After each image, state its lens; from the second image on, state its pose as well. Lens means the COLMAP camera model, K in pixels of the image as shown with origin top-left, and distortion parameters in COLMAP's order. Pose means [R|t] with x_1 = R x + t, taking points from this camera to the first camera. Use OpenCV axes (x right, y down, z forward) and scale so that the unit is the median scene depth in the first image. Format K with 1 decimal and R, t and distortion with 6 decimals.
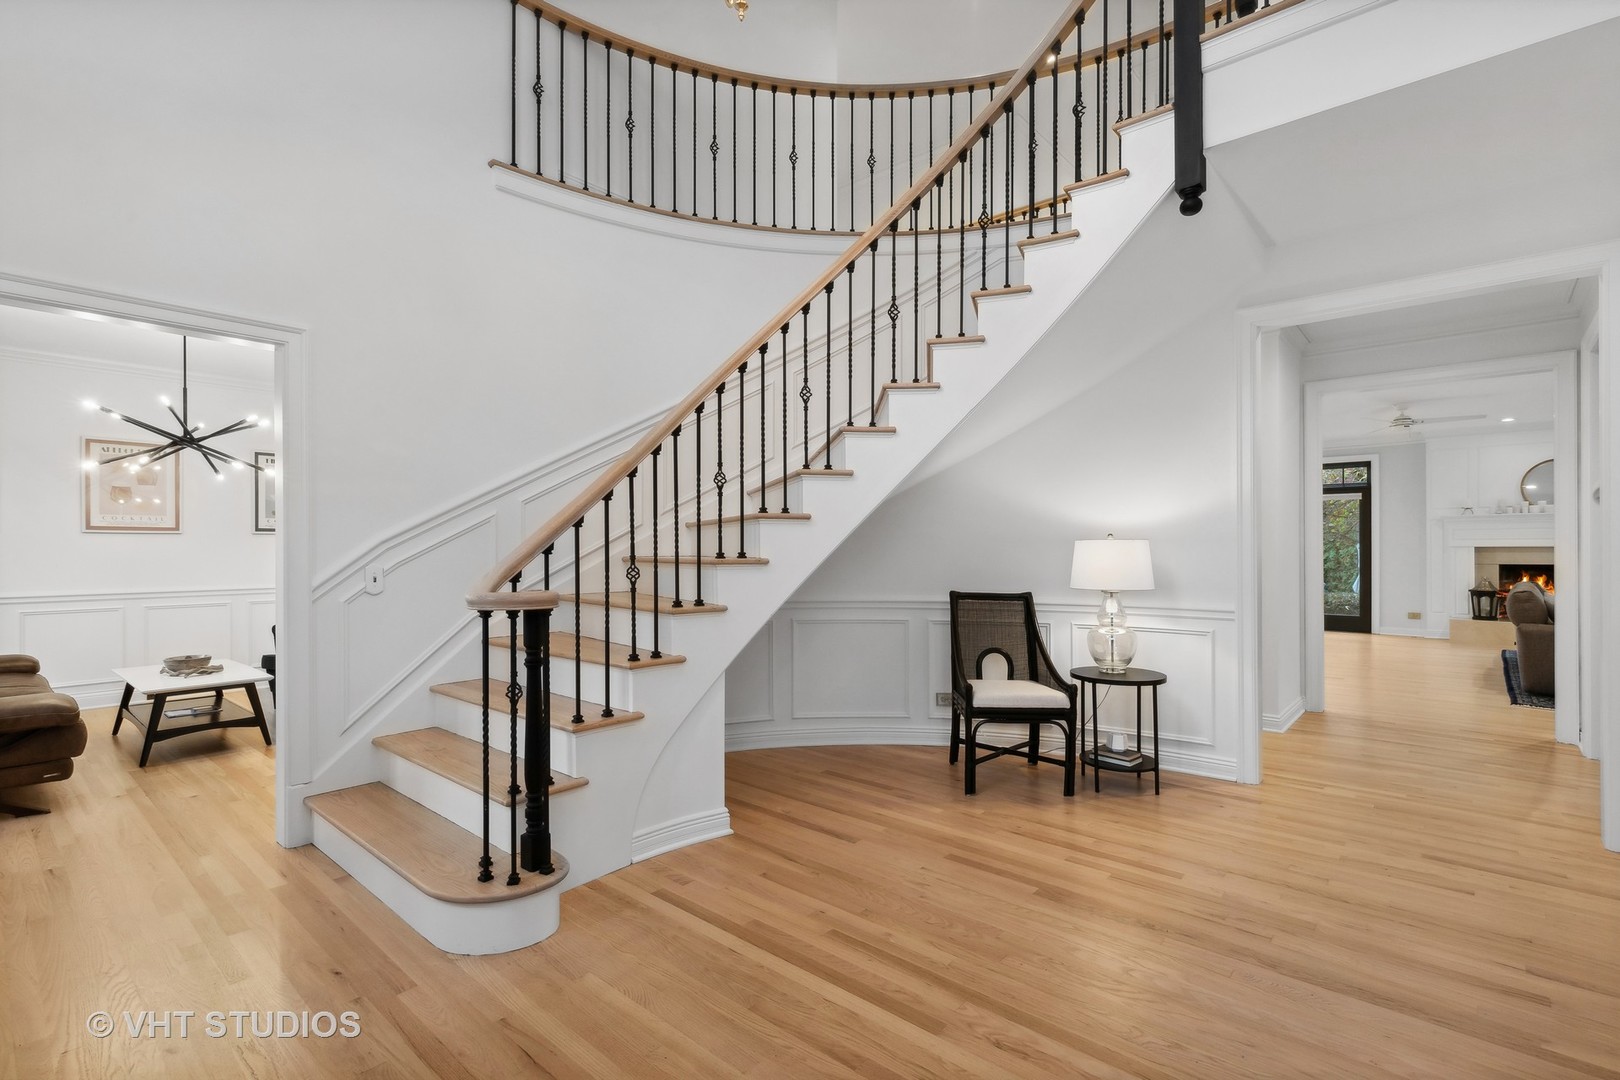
lens RADIAL K [[763.0, 0, 810.0], [0, 763.0, 540.0], [0, 0, 1]] dist [0.028032, -0.000057]
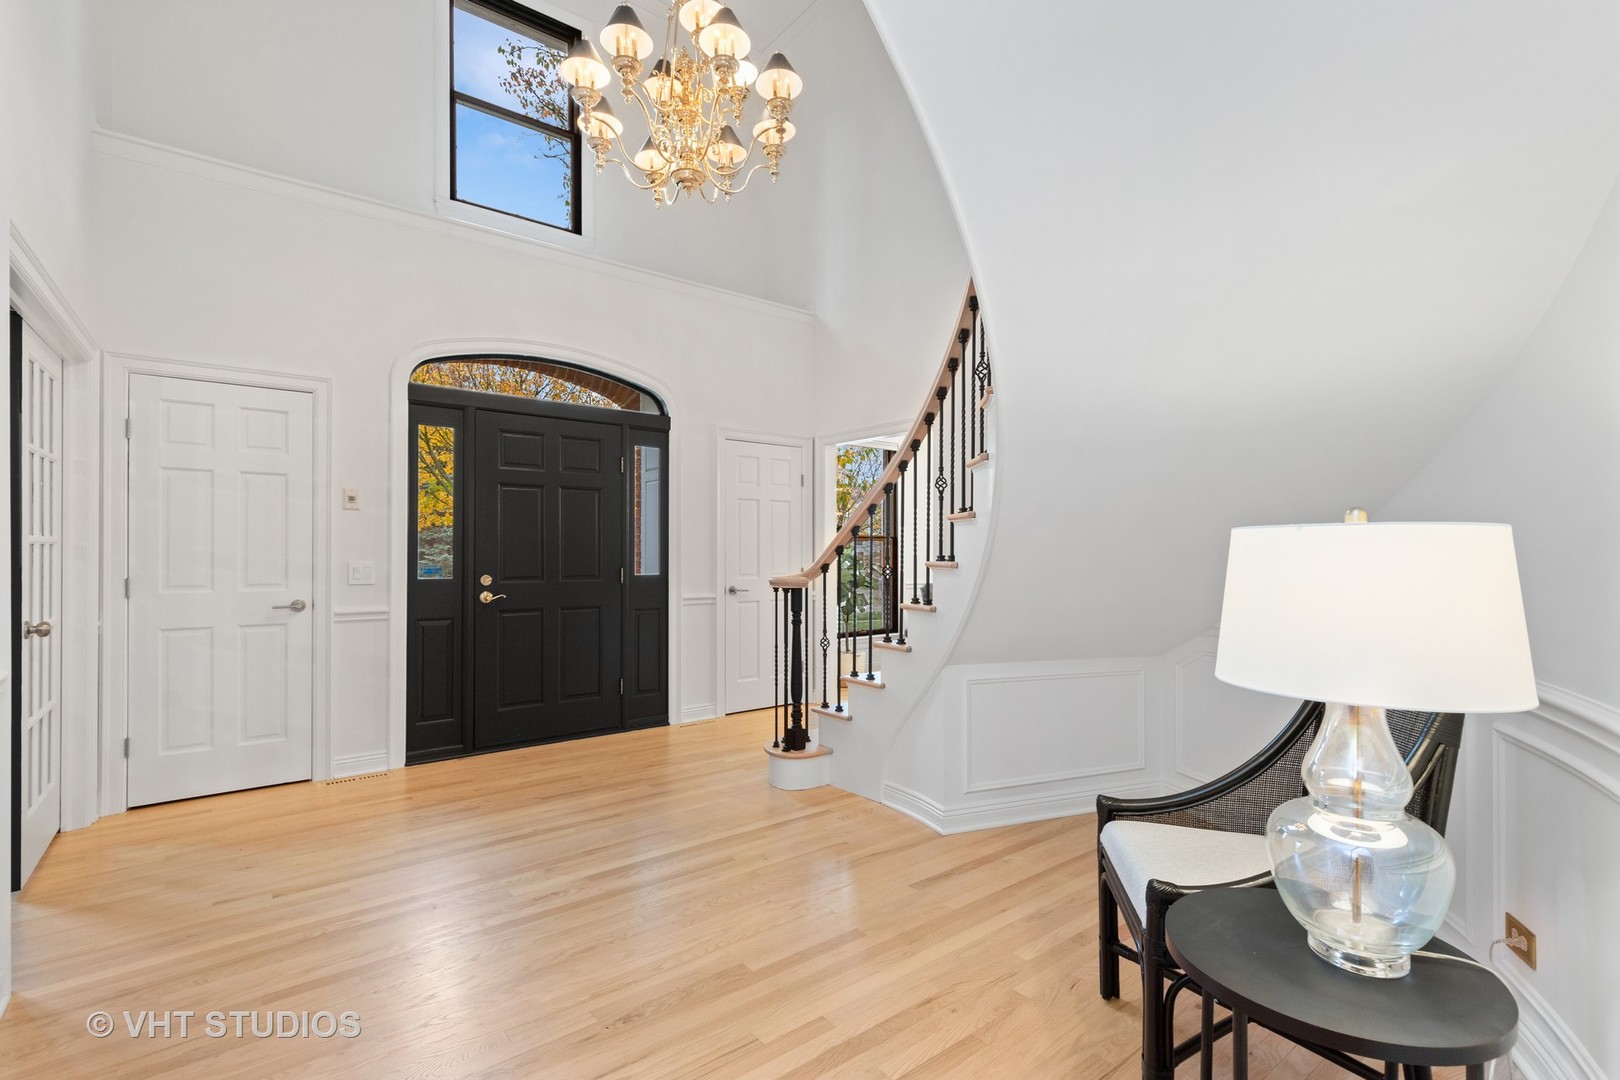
lens RADIAL K [[736.9, 0, 816.9], [0, 736.9, 545.7], [0, 0, 1]] dist [-0.001228, -0.000322]
pose [[-0.180755, -0.002191, -0.983526, 1.089508], [0.006967, 0.999970, -0.003508, 0.002850], [0.983503, -0.007487, -0.180735, 1.245484]]
